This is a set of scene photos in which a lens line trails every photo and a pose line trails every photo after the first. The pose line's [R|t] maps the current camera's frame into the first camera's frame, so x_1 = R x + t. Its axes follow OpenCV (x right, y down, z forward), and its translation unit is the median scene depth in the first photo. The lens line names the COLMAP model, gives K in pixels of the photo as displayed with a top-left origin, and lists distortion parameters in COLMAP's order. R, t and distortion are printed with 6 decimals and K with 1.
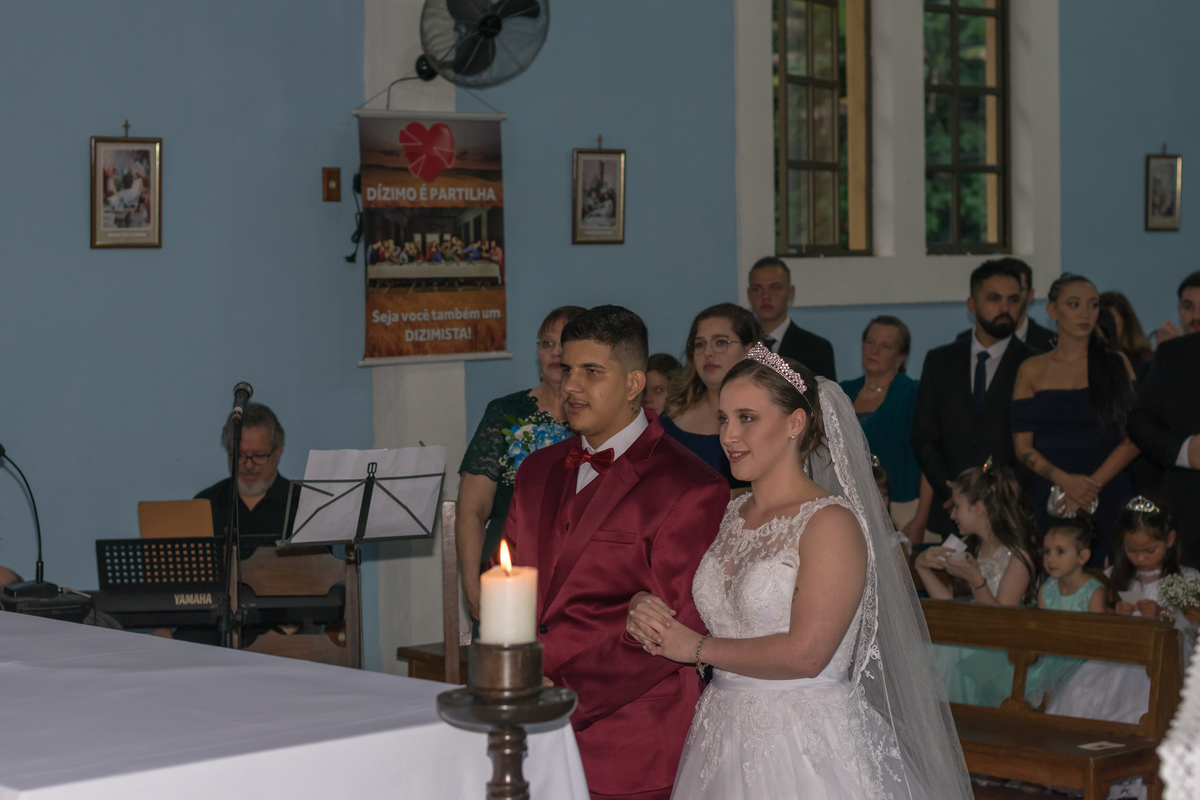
lens RADIAL K [[2660.7, 0, 600.2], [0, 2660.7, 401.5], [0, 0, 1]] dist [0.187325, 0.000000]
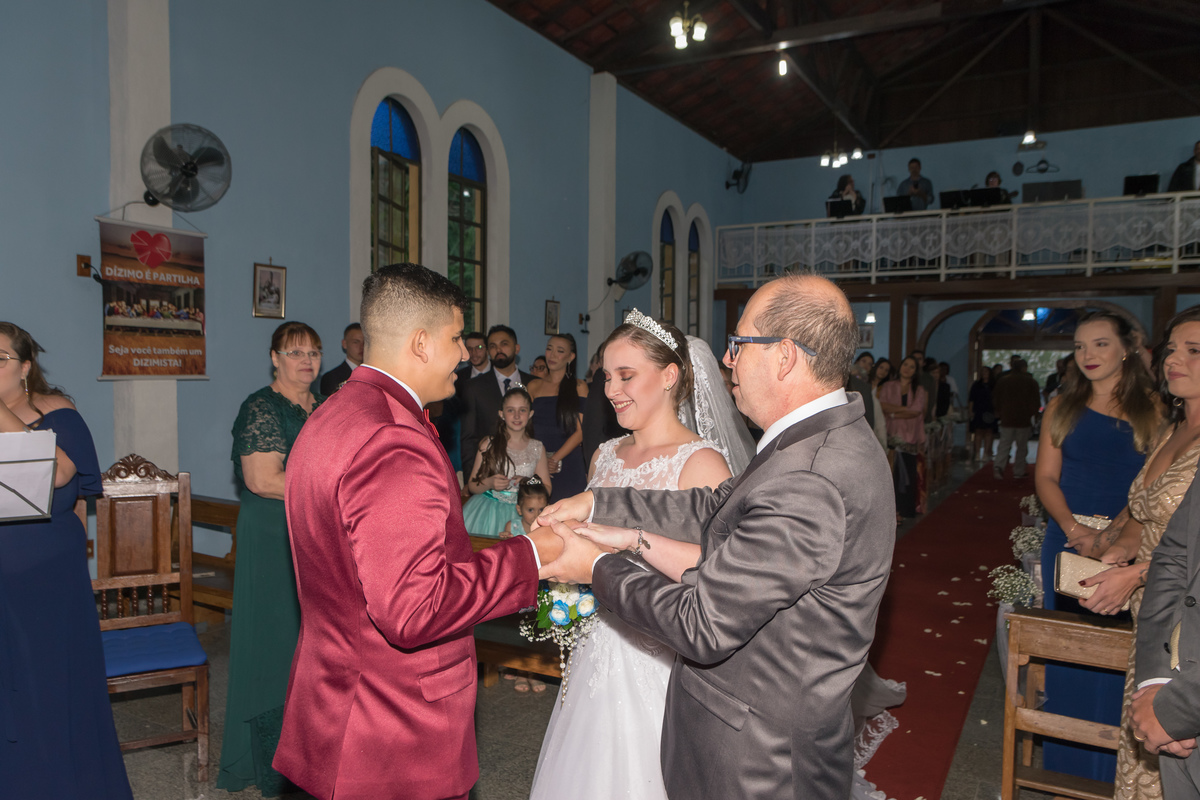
lens RADIAL K [[900.0, 0, 601.5], [0, 900.0, 401.5], [0, 0, 1]] dist [-0.009158, 0.000573]
pose [[0.950030, 0.020686, 0.311473, 0.027191], [-0.016021, 0.999718, -0.017527, 0.004077], [-0.311748, 0.011661, 0.950093, 0.393029]]
